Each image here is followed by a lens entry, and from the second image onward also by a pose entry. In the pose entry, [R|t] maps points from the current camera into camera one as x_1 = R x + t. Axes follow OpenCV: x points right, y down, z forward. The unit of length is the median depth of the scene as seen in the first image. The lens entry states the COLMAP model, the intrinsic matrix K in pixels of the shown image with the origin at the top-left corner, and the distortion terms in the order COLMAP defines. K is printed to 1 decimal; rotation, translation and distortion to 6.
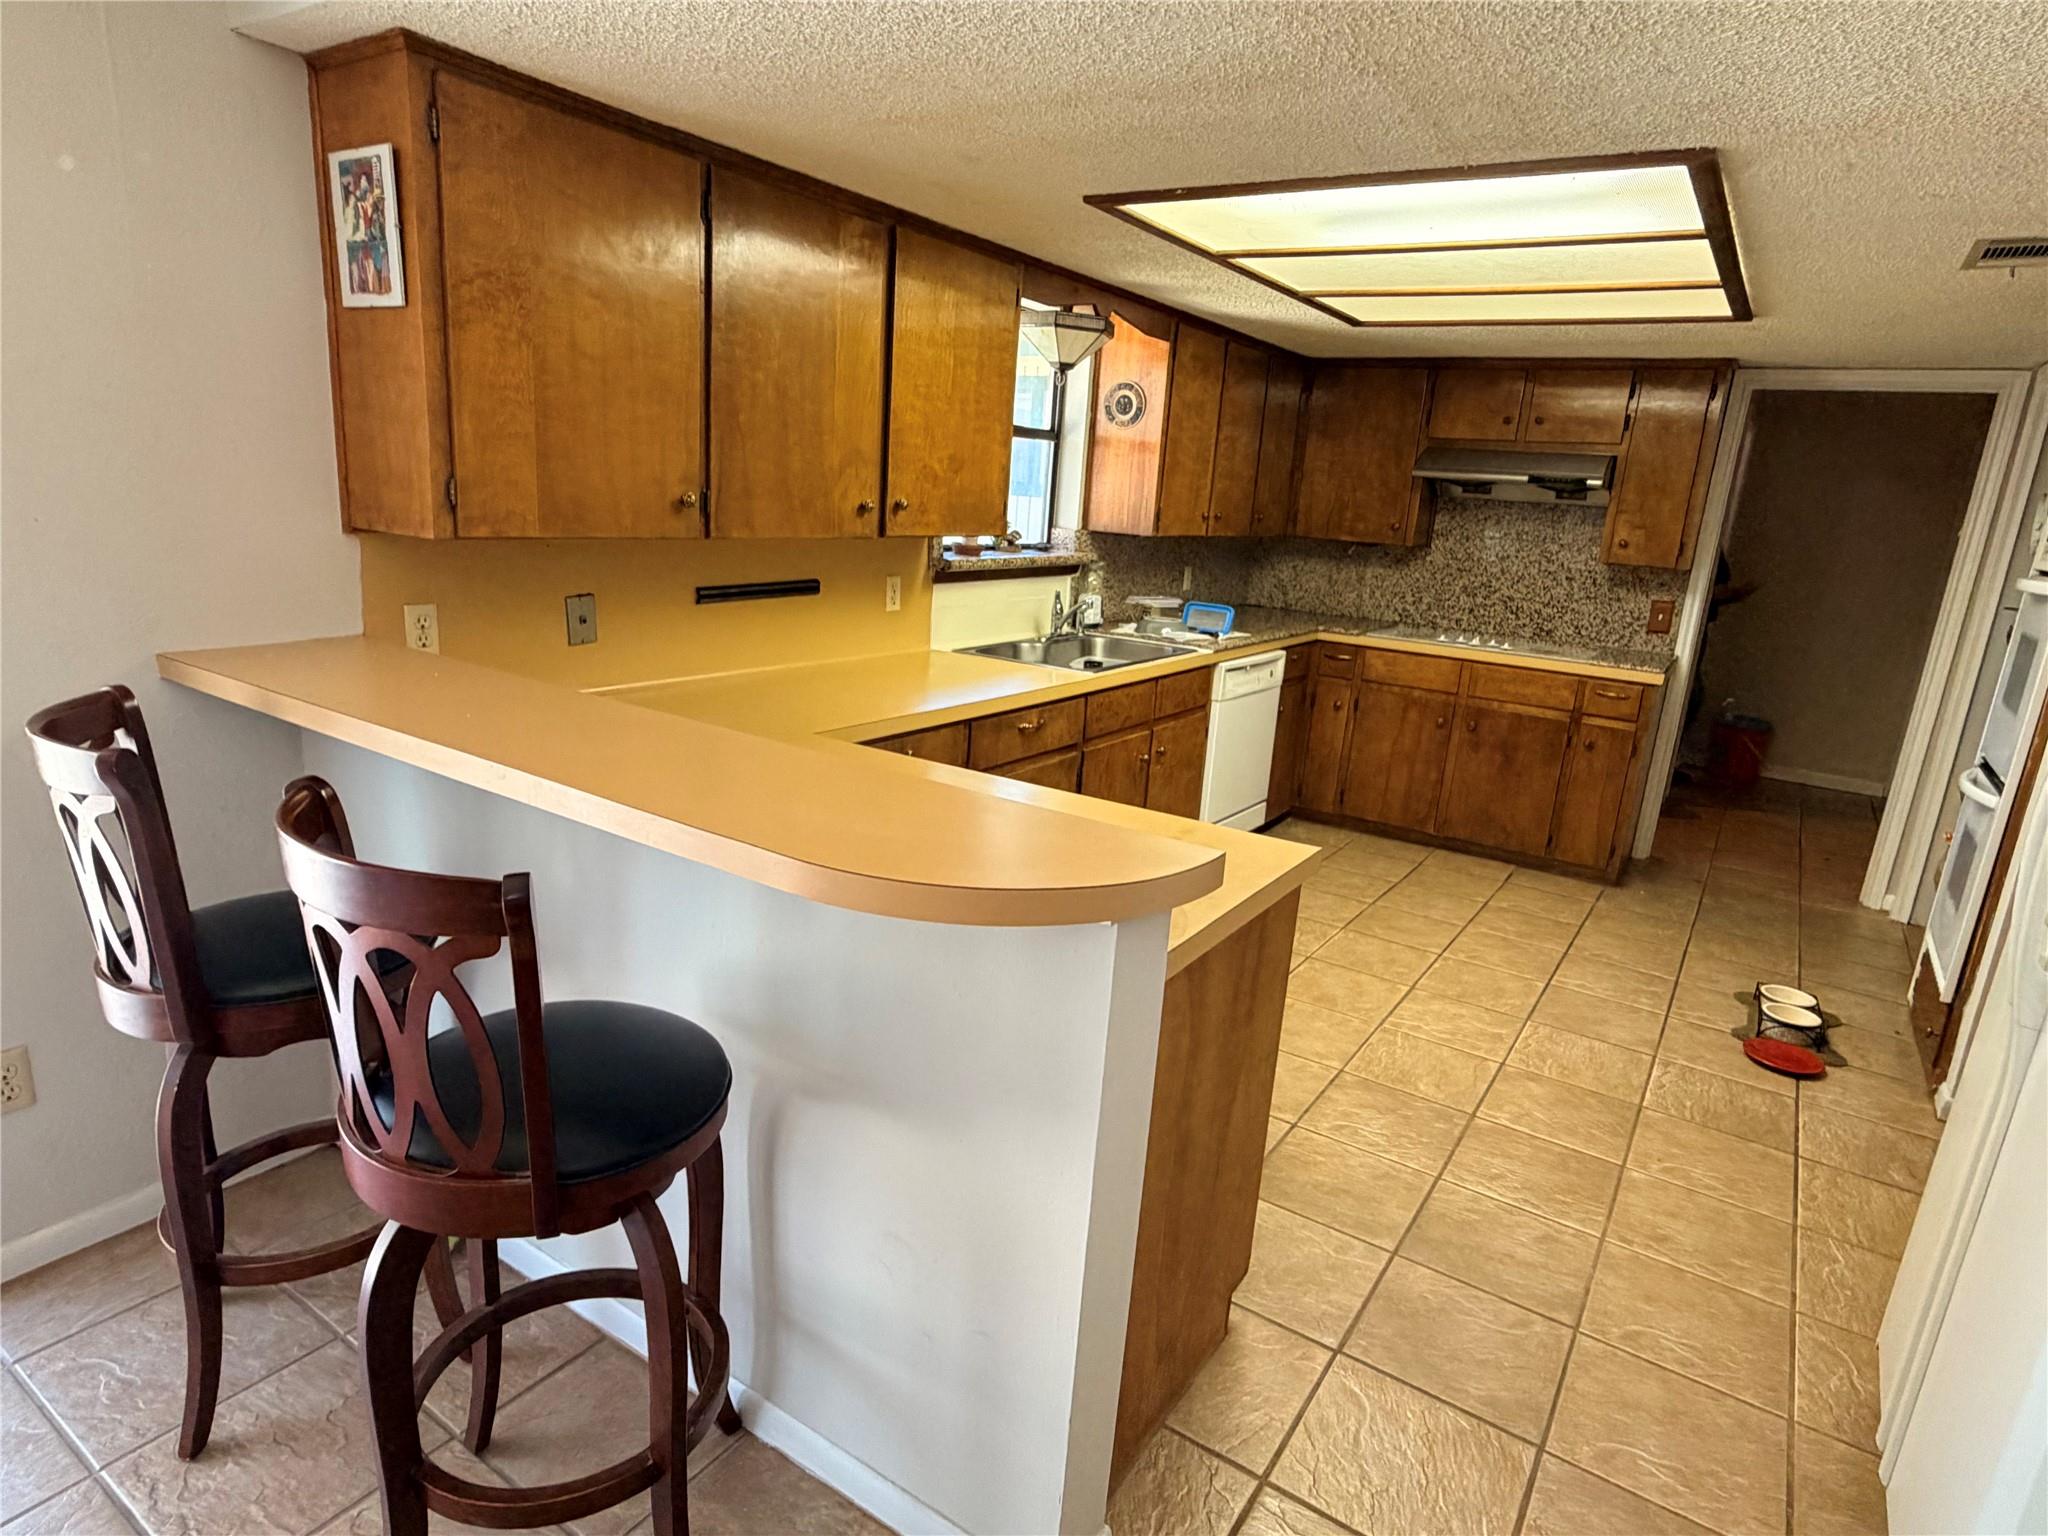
lens RADIAL K [[1147.7, 0, 1030.6], [0, 1147.7, 775.3], [0, 0, 1]] dist [-0.003233, 0.001254]
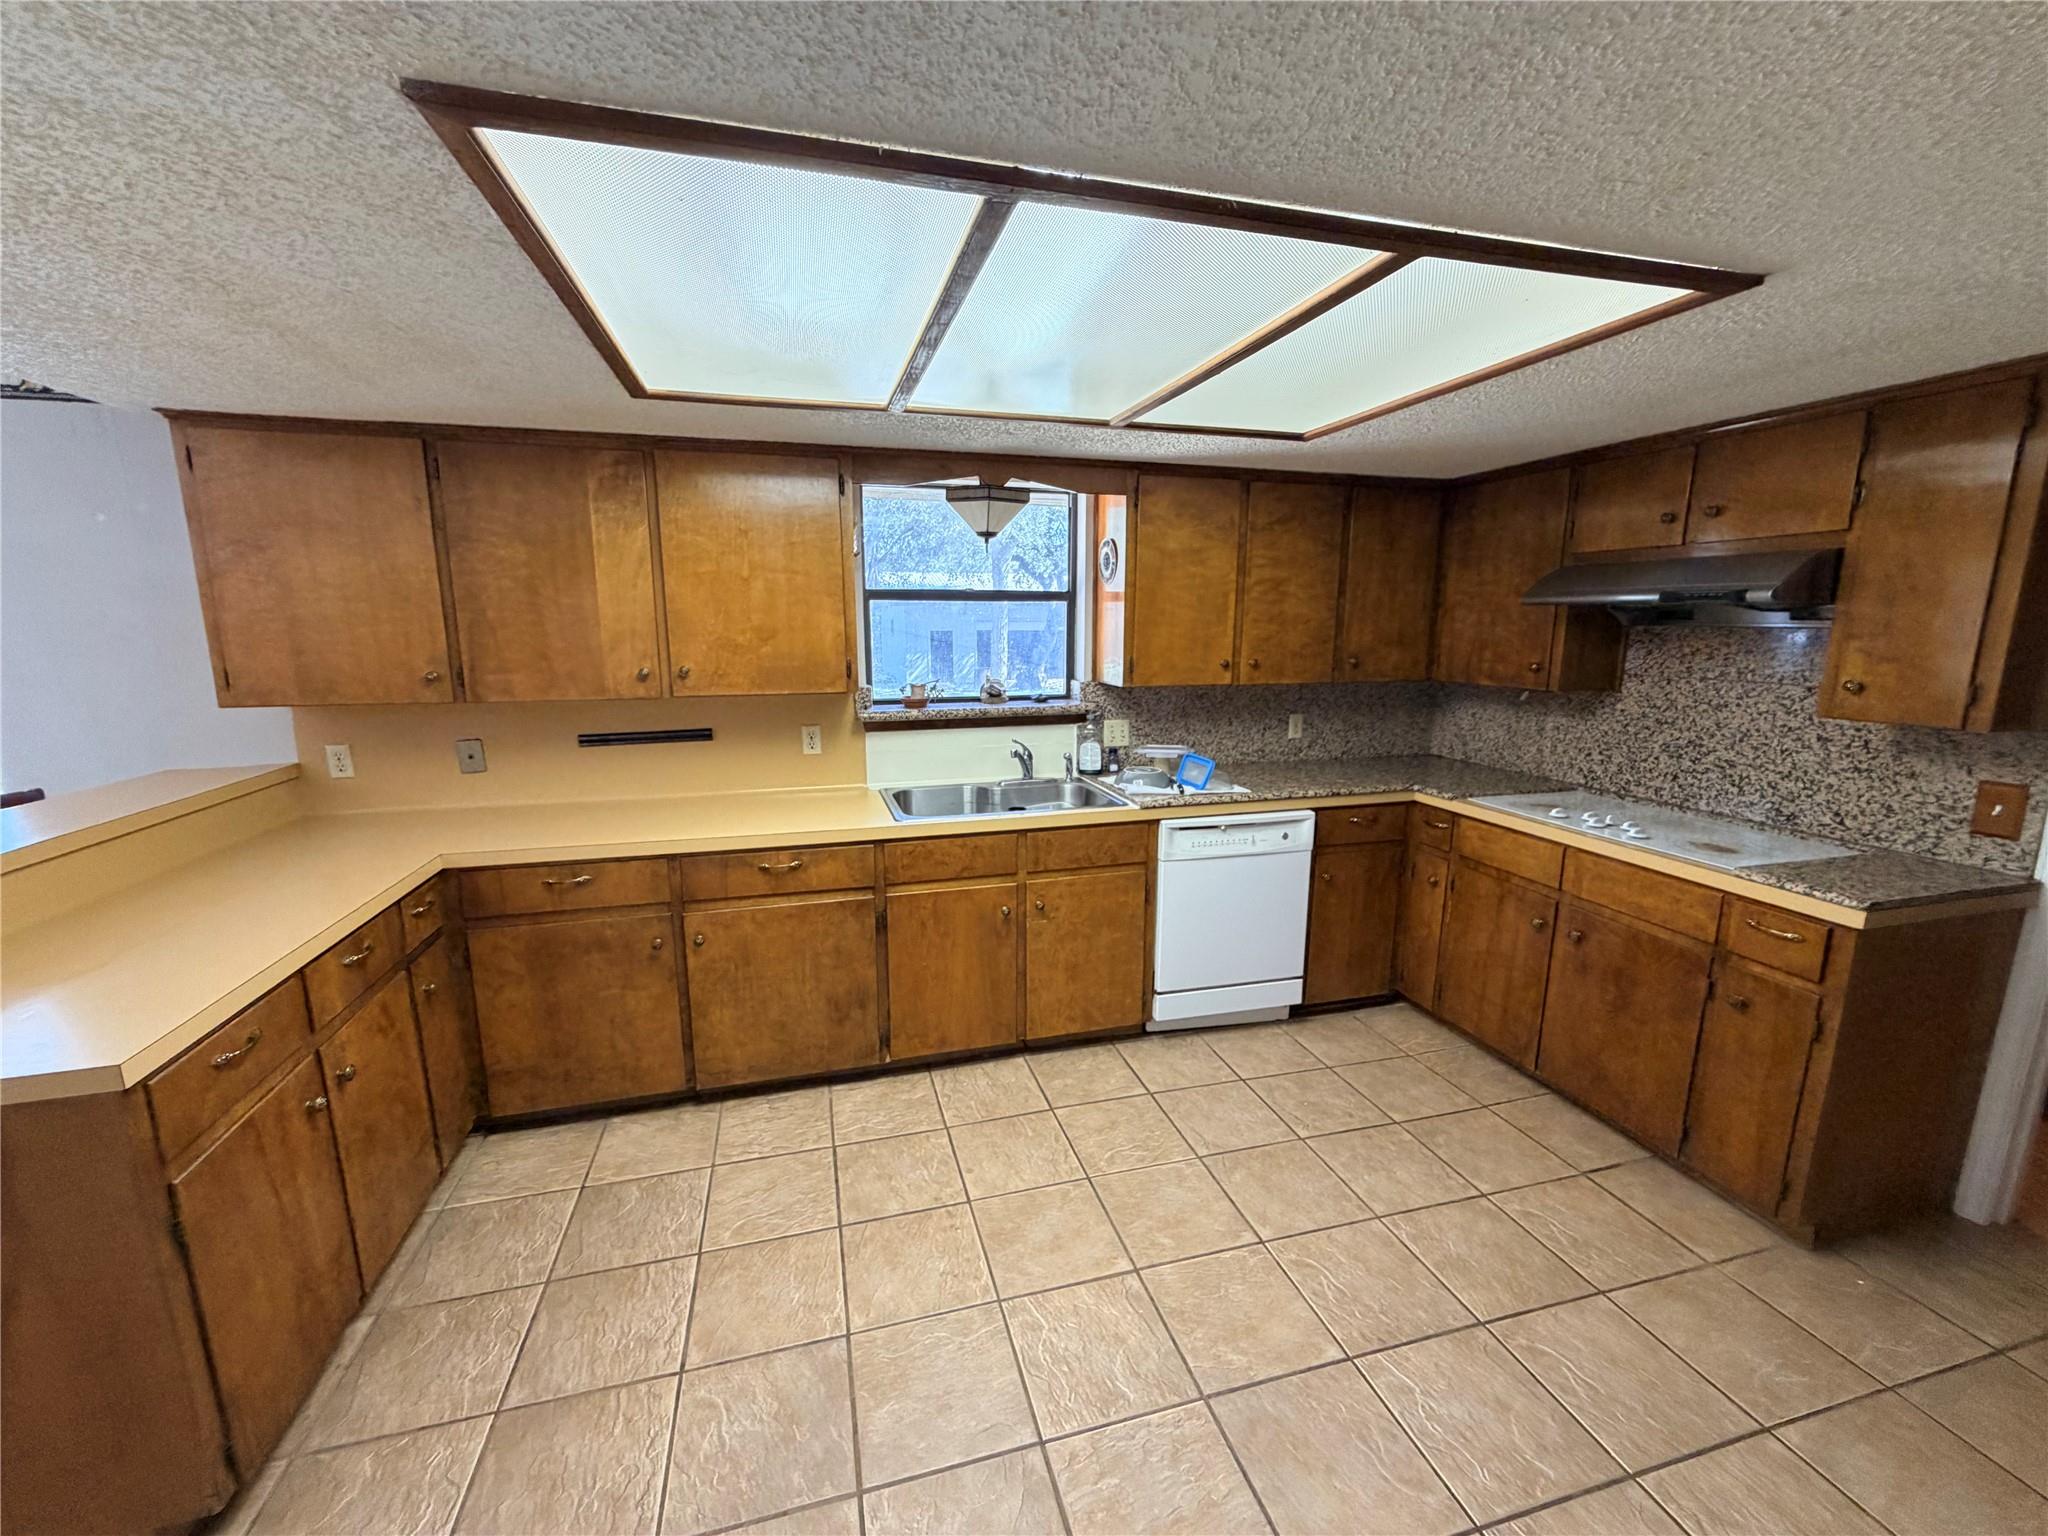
lens RADIAL K [[821.9, 0, 1019.5], [0, 821.9, 769.5], [0, 0, 1]] dist [-0.000061, -0.000439]
pose [[0.750243, 0.053820, -0.658968, 0.477301], [-0.115860, 0.991961, -0.050891, -0.084465], [0.650931, 0.114529, 0.750448, 0.386237]]
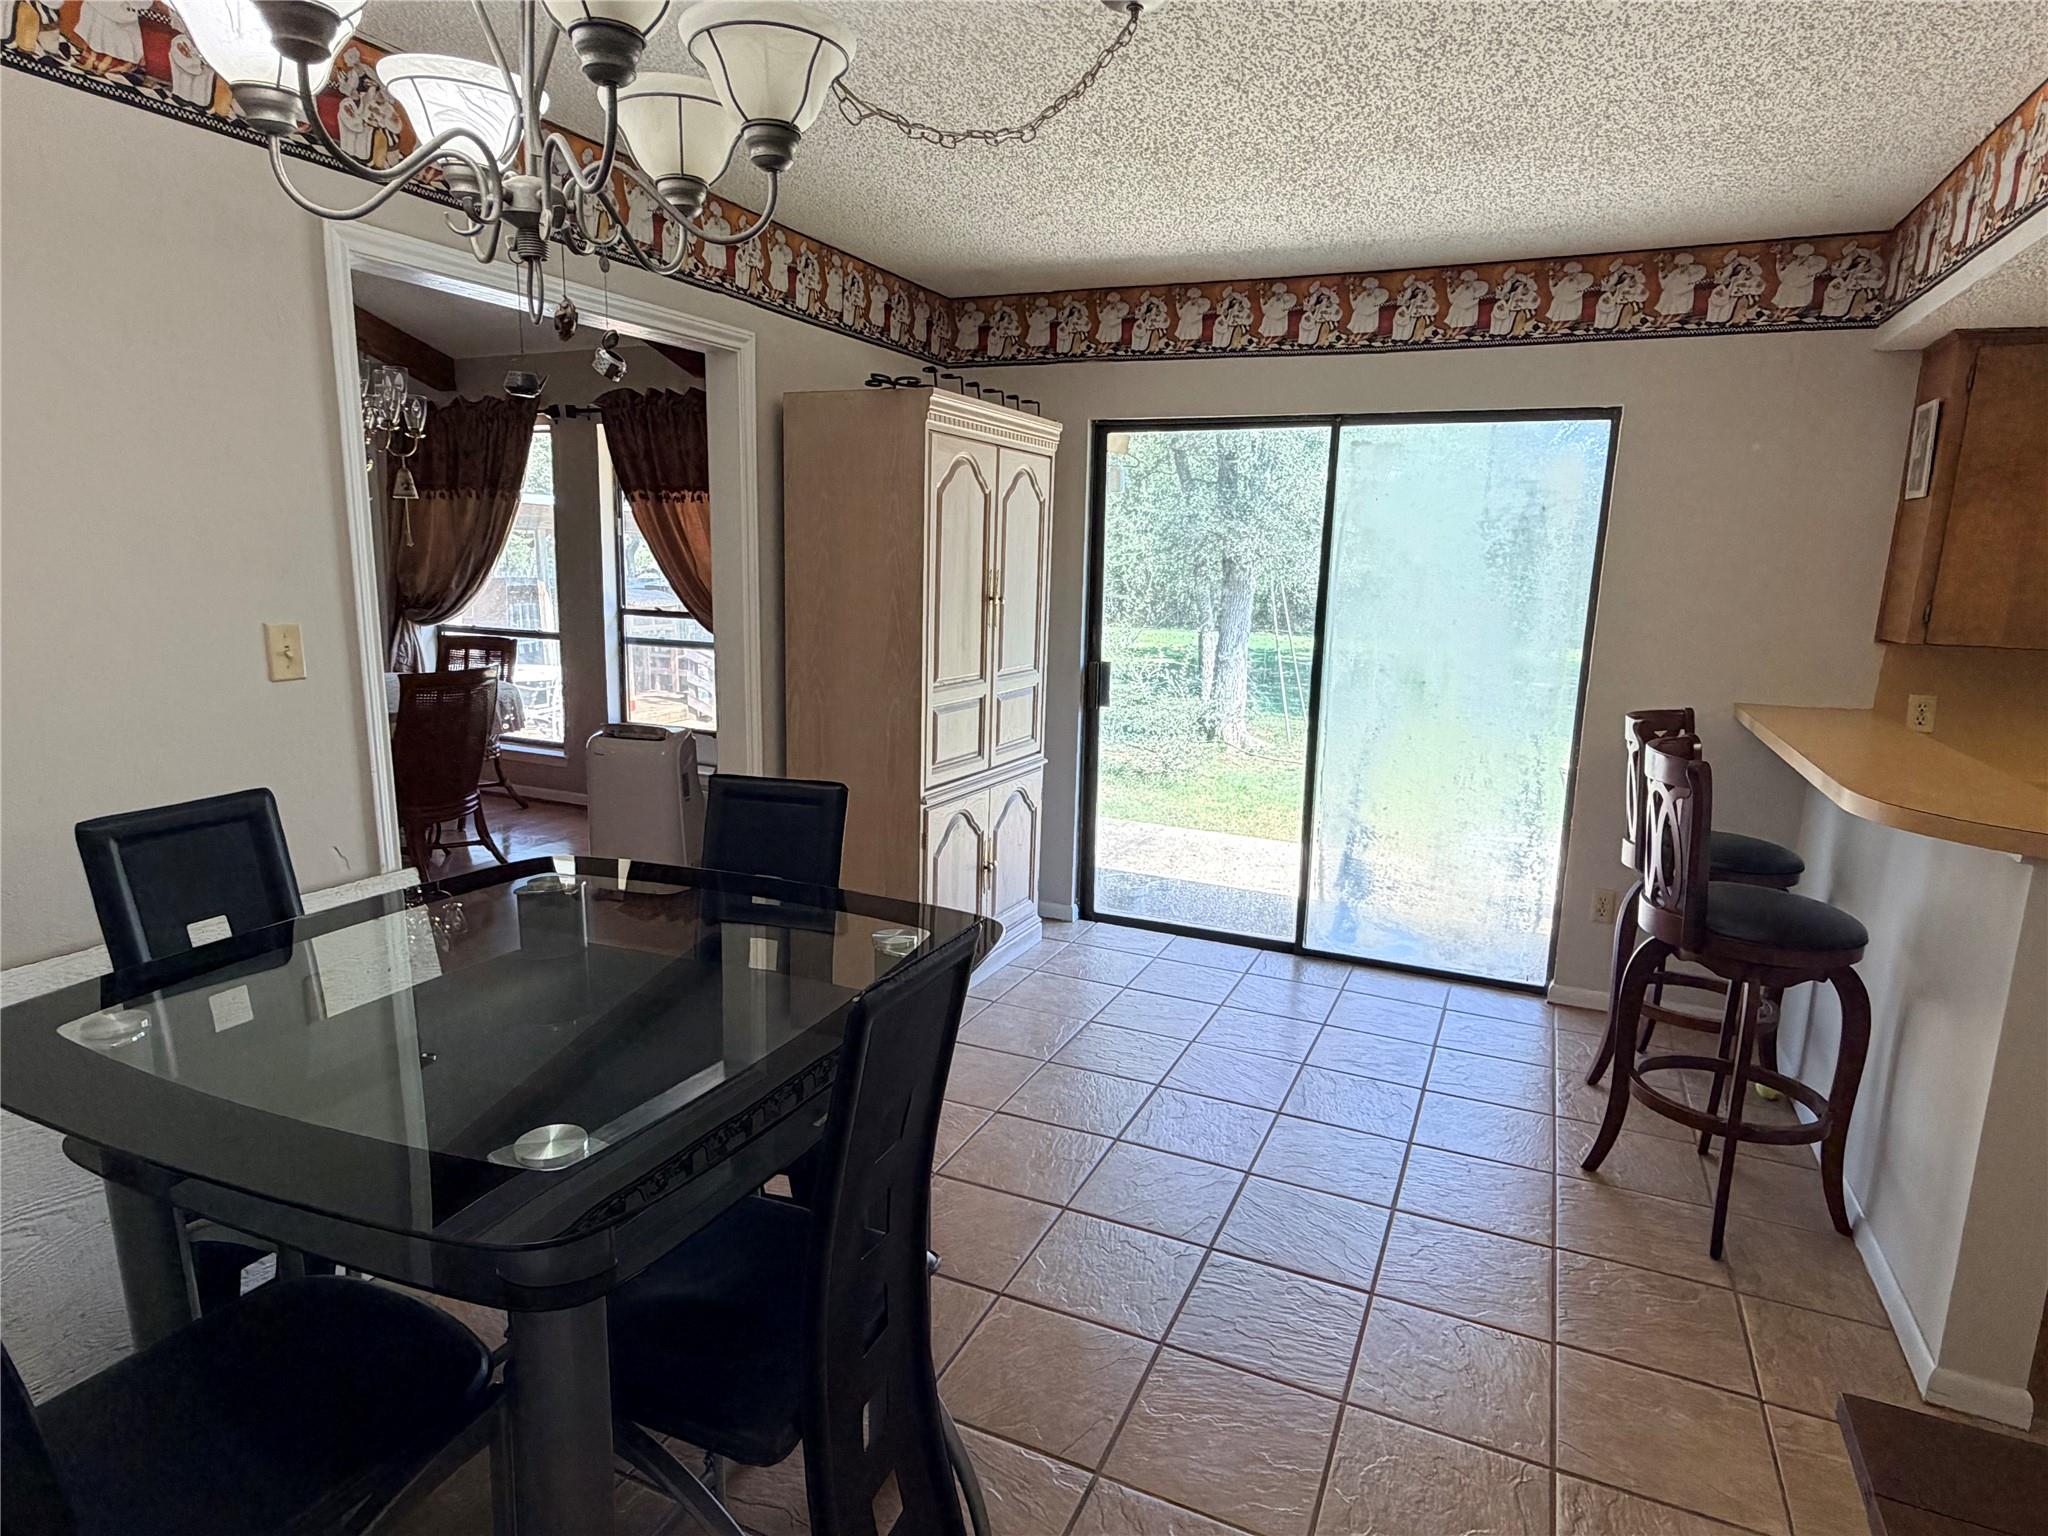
lens RADIAL K [[1147.7, 0, 1024.9], [0, 1147.7, 775.7], [0, 0, 1]] dist [-0.003233, 0.001254]
pose [[0.160386, 0.126962, -0.978855, 0.349805], [-0.263697, 0.961160, 0.081460, 0.063709], [0.951178, 0.245056, 0.187636, -0.152486]]
